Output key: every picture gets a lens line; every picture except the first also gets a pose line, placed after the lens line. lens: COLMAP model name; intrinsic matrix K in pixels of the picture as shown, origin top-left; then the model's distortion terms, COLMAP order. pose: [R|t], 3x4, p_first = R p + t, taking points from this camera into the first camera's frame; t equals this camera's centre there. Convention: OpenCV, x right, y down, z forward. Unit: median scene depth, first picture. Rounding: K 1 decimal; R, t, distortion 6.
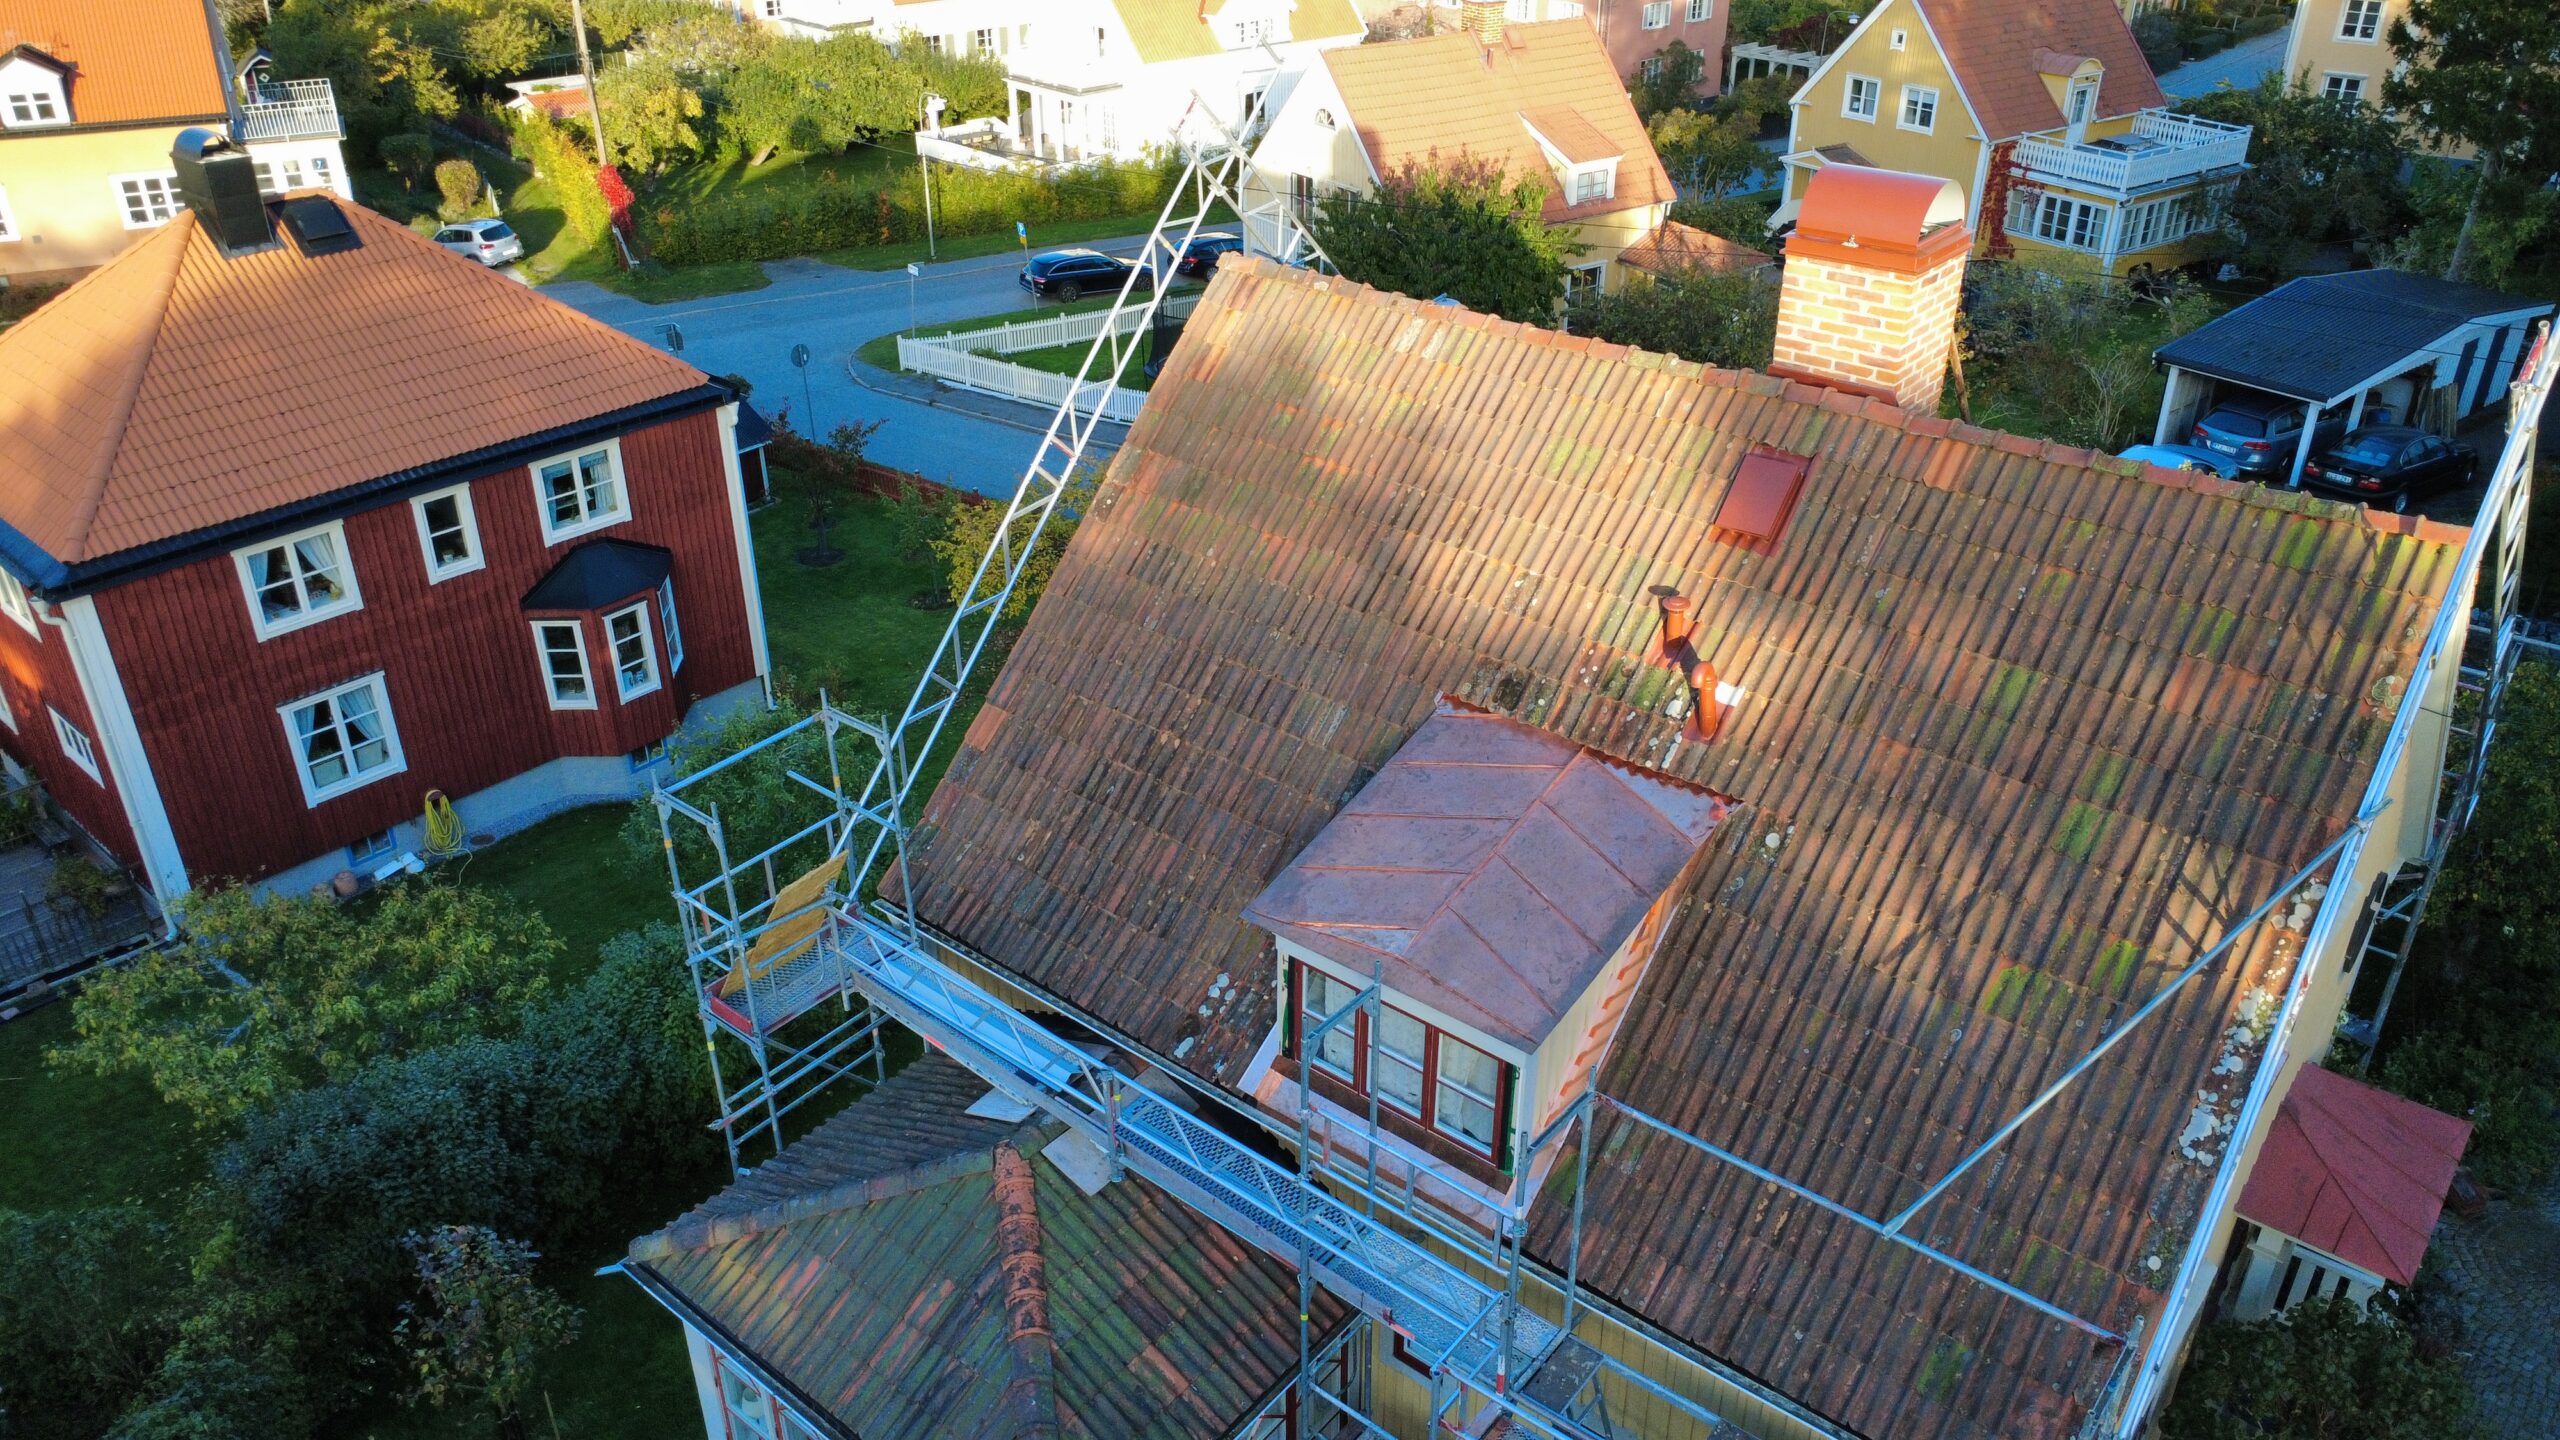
lens RADIAL K [[1870.8, 0, 1280.0], [0, 1870.8, 720.0], [0, 0, 1]] dist [-0.001698, -0.002941]
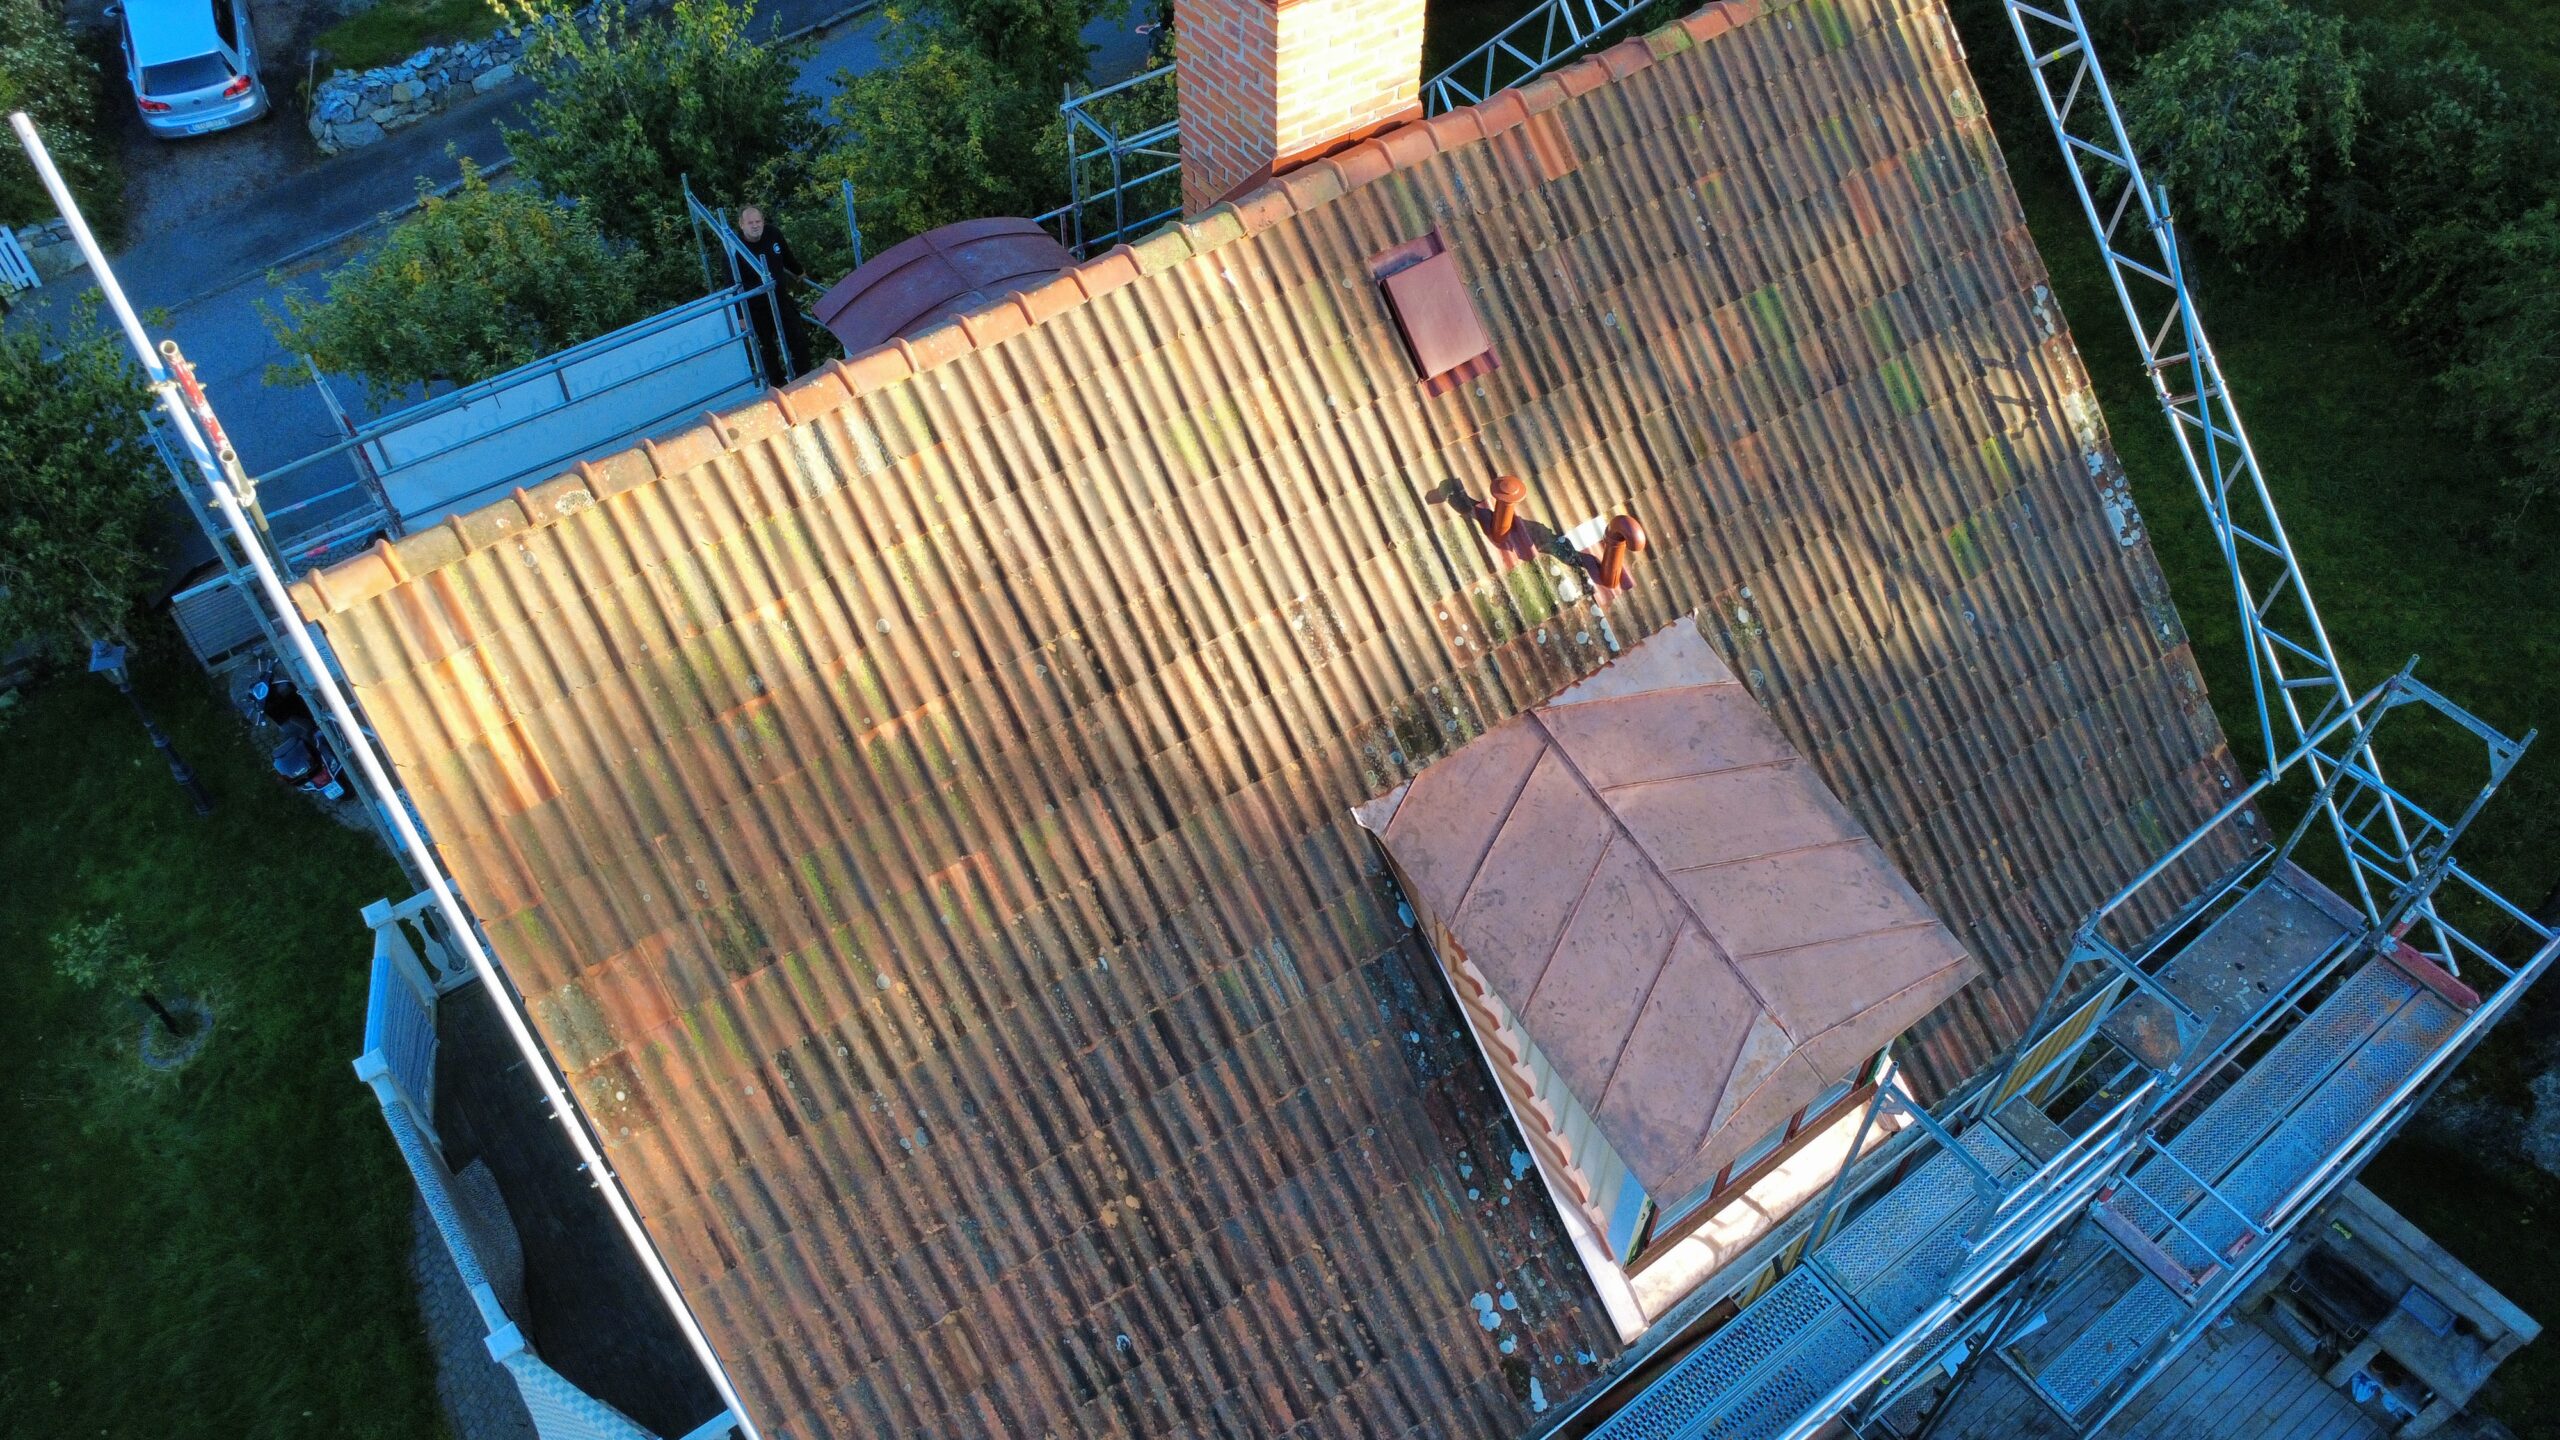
lens RADIAL K [[1870.8, 0, 1280.0], [0, 1870.8, 720.0], [0, 0, 1]] dist [-0.001698, -0.002941]
pose [[0.244371, -0.725994, 0.642818, -0.360687], [0.463936, 0.669655, 0.579935, -0.476461], [-0.851496, 0.156507, 0.500459, 0.706529]]
